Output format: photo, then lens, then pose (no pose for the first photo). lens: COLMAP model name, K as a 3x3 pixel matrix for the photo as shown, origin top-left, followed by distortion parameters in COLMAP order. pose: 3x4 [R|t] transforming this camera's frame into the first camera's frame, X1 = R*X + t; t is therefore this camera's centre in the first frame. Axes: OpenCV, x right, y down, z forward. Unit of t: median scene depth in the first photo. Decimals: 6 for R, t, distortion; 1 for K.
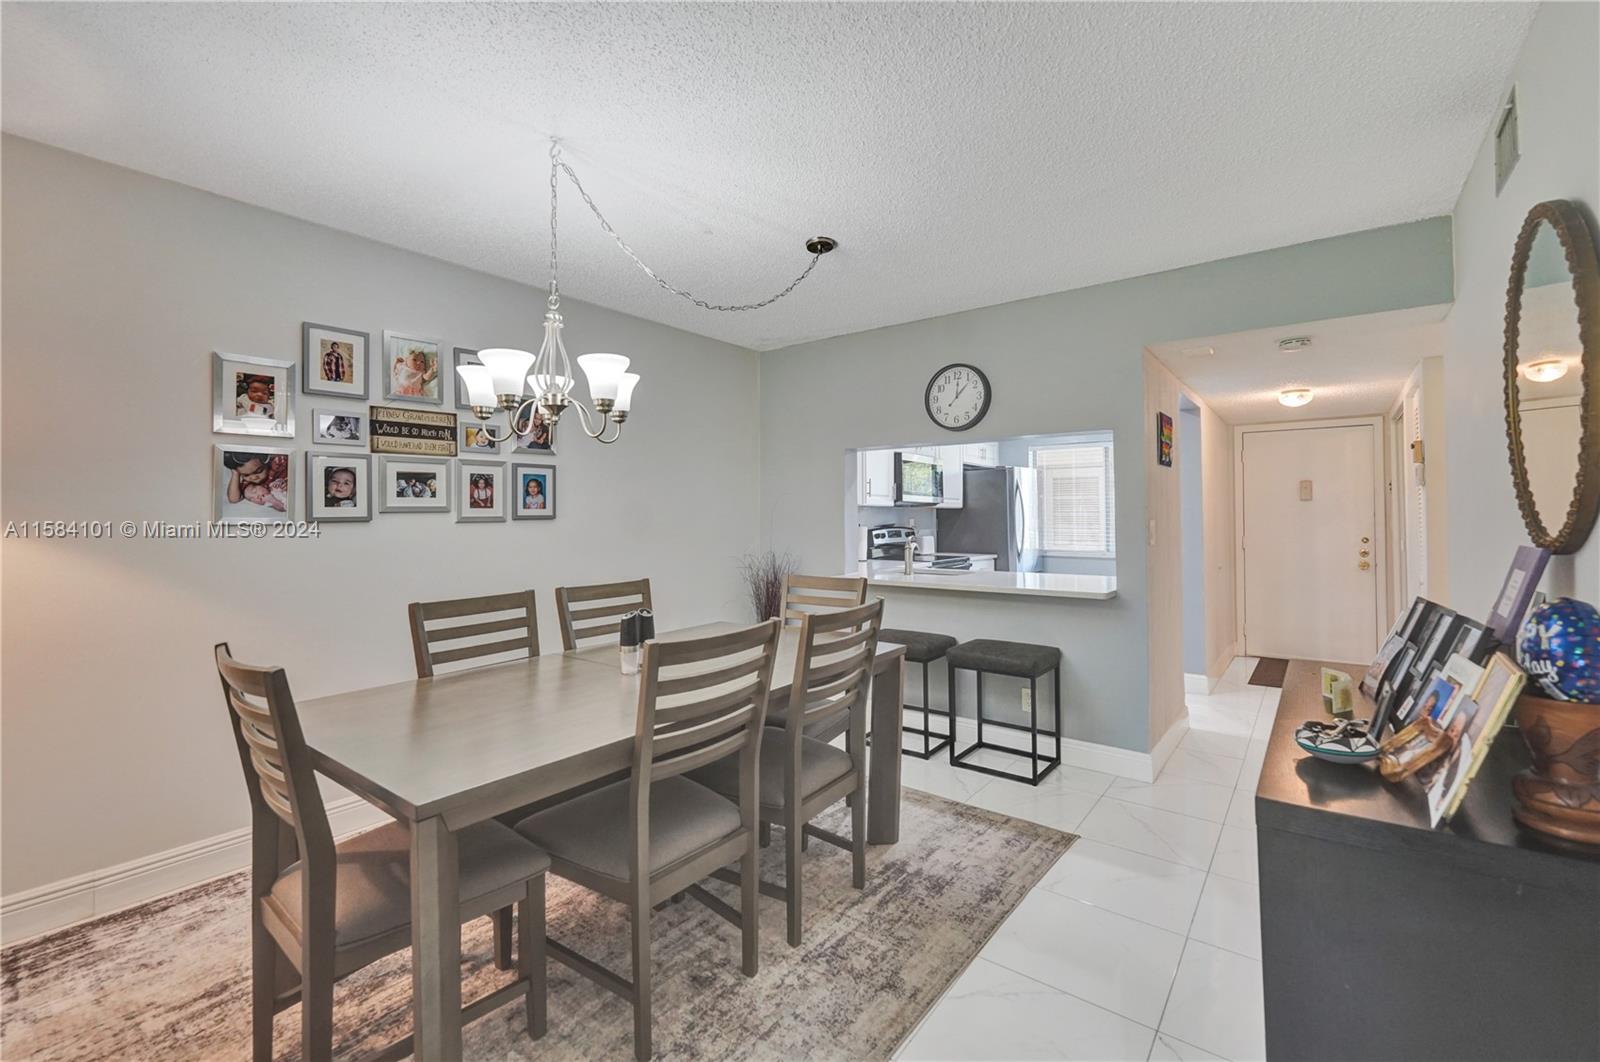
lens RADIAL K [[666.9, 0, 798.1], [0, 666.9, 504.7], [0, 0, 1]] dist [0.000894, 0.000297]
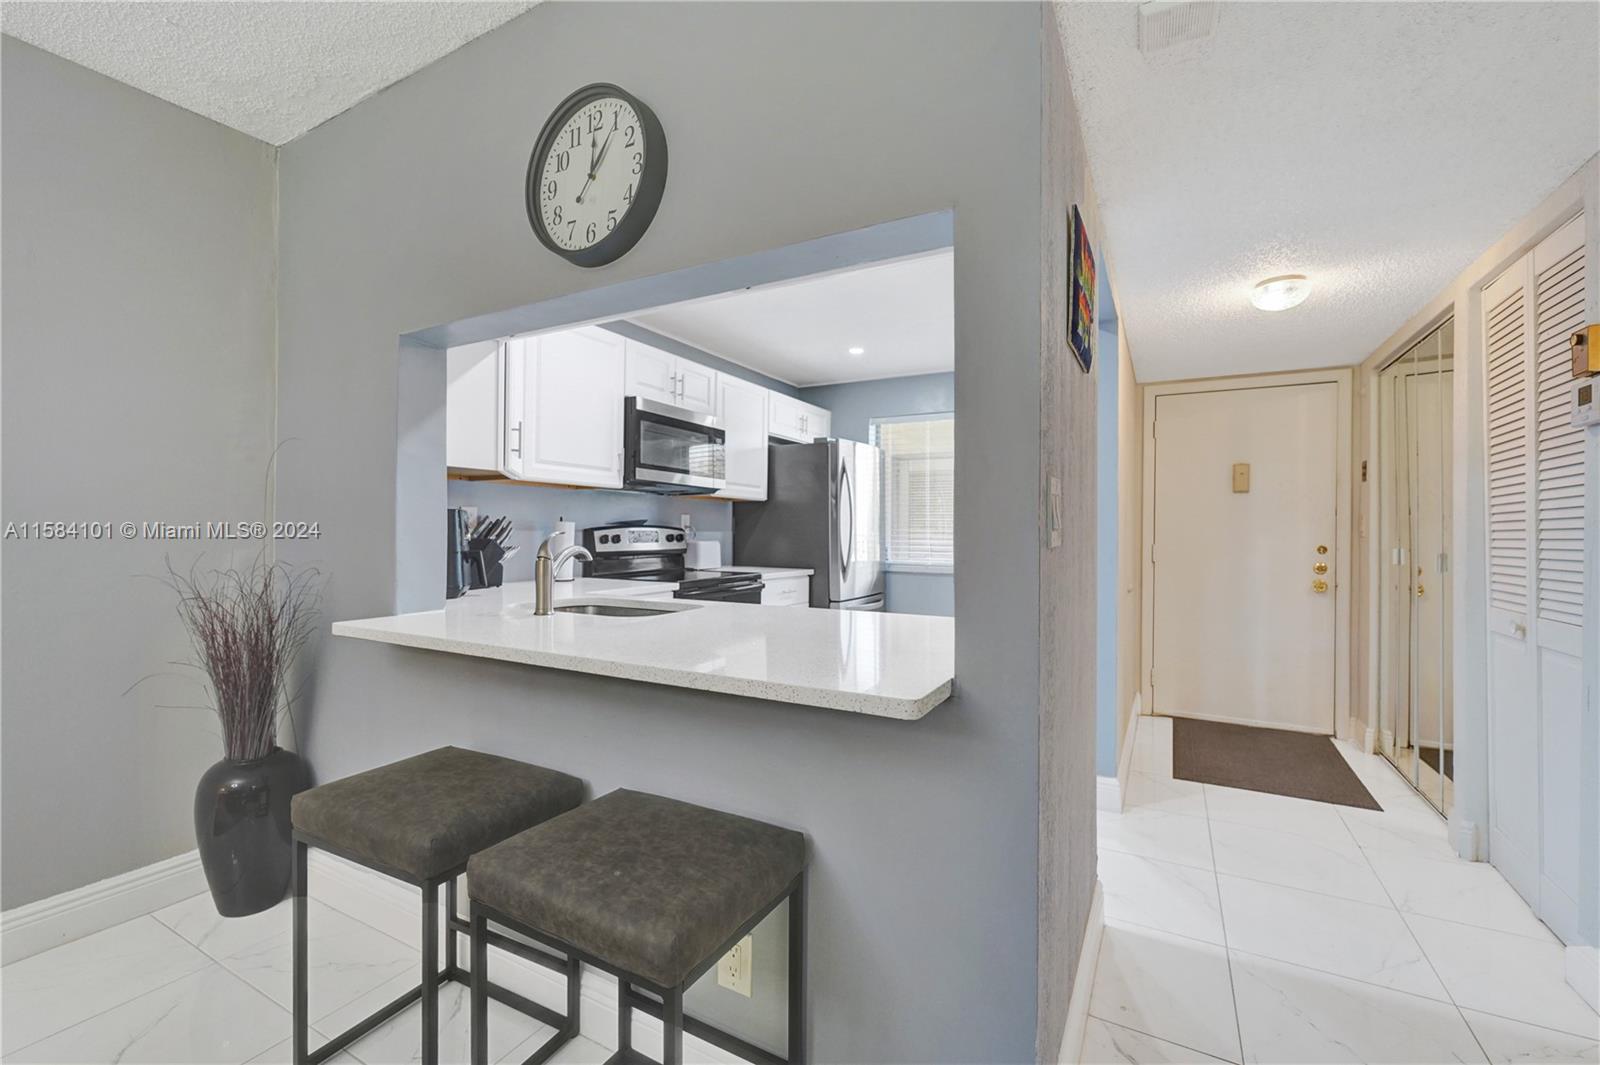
lens RADIAL K [[666.9, 0, 787.4], [0, 666.9, 529.1], [0, 0, 1]] dist [0.000894, 0.000297]
pose [[0.989027, 0.009755, 0.147410, 0.397654], [-0.012053, 0.999819, 0.014705, 0.055824], [-0.147240, -0.016321, 0.988966, 0.787986]]
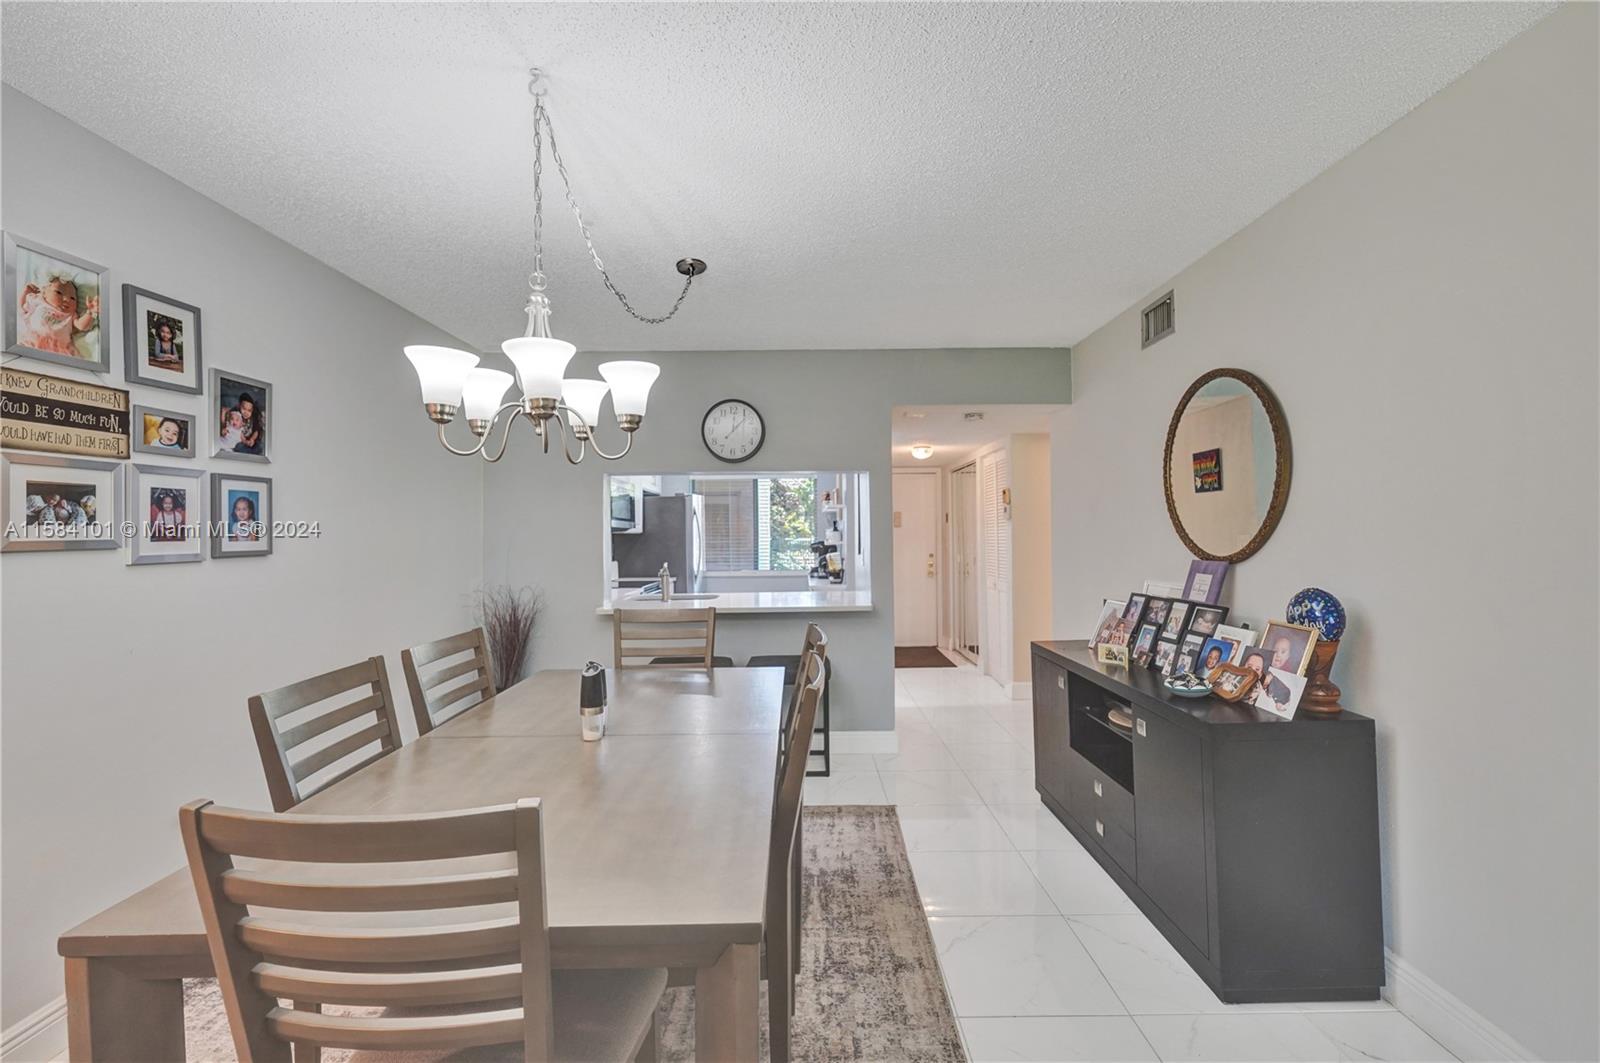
lens RADIAL K [[666.9, 0, 799.1], [0, 666.9, 527.5], [0, 0, 1]] dist [0.000894, 0.000297]
pose [[0.789639, 0.001480, 0.613570, -0.438067], [-0.003194, 0.999993, 0.001698, -0.013012], [-0.613563, -0.003300, 0.789639, 0.138003]]
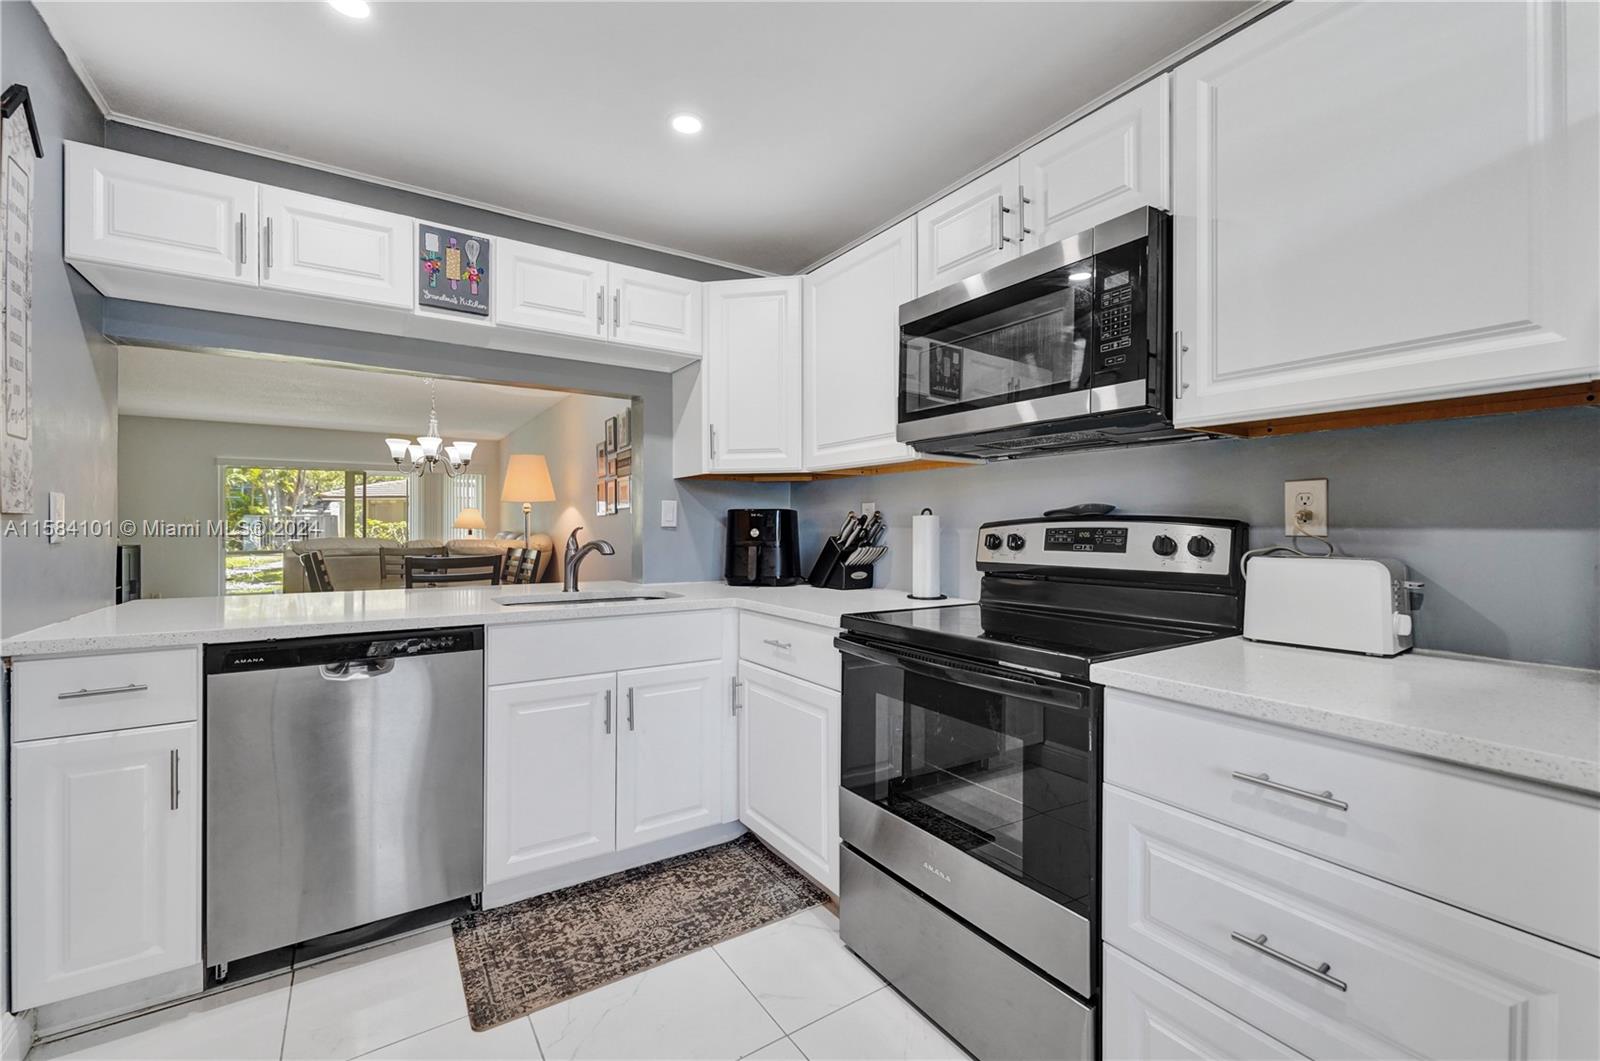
lens RADIAL K [[666.9, 0, 796.9], [0, 666.9, 525.0], [0, 0, 1]] dist [0.000894, 0.000297]
pose [[-0.319082, -0.002026, -0.947725, 1.006567], [0.015606, 0.999851, -0.007392, 0.079928], [0.947599, -0.017149, -0.319003, 2.088786]]
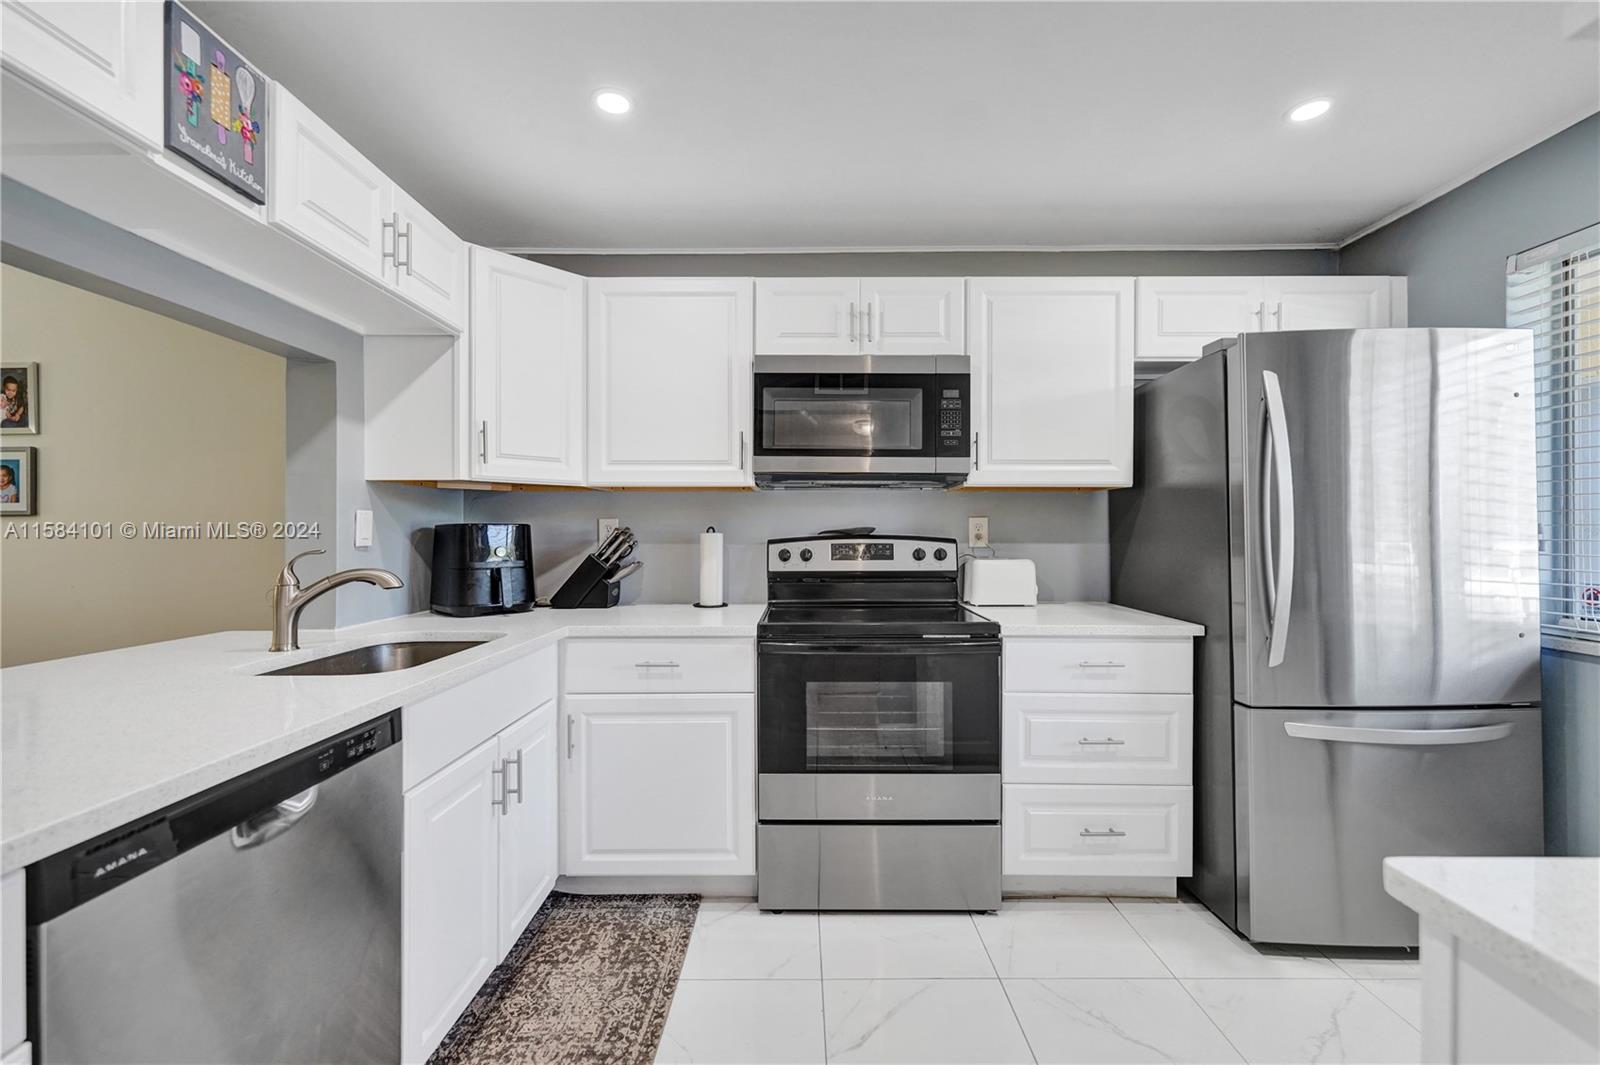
lens RADIAL K [[666.9, 0, 798.7], [0, 666.9, 529.7], [0, 0, 1]] dist [0.000894, 0.000297]
pose [[0.614353, -0.002830, -0.789026, 0.986663], [0.013882, 0.999878, 0.007223, 0.055014], [0.788909, -0.015390, 0.614317, 1.507639]]
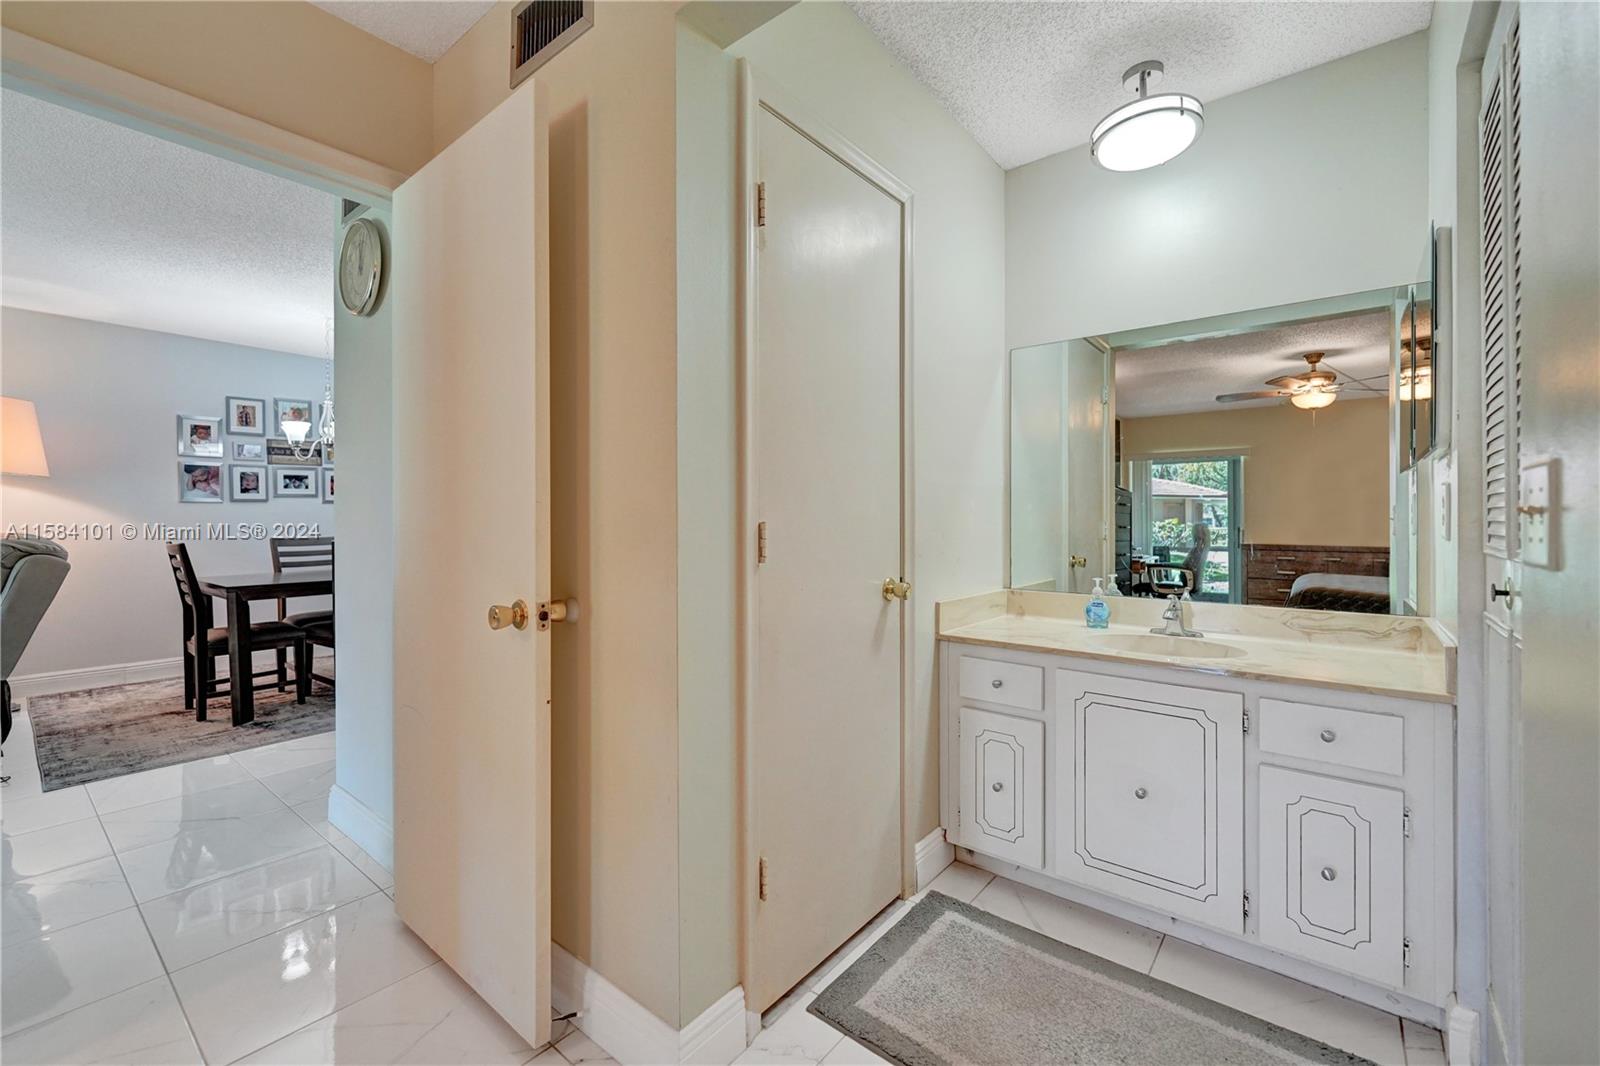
lens RADIAL K [[665.6, 0, 799.8], [0, 665.6, 518.1], [0, 0, 1]] dist [0.000412, -0.000029]
pose [[0.999756, -0.003539, -0.021821, 0.866045], [0.003902, 0.999855, 0.016598, 0.045369], [0.021759, -0.016680, 0.999624, -0.806064]]
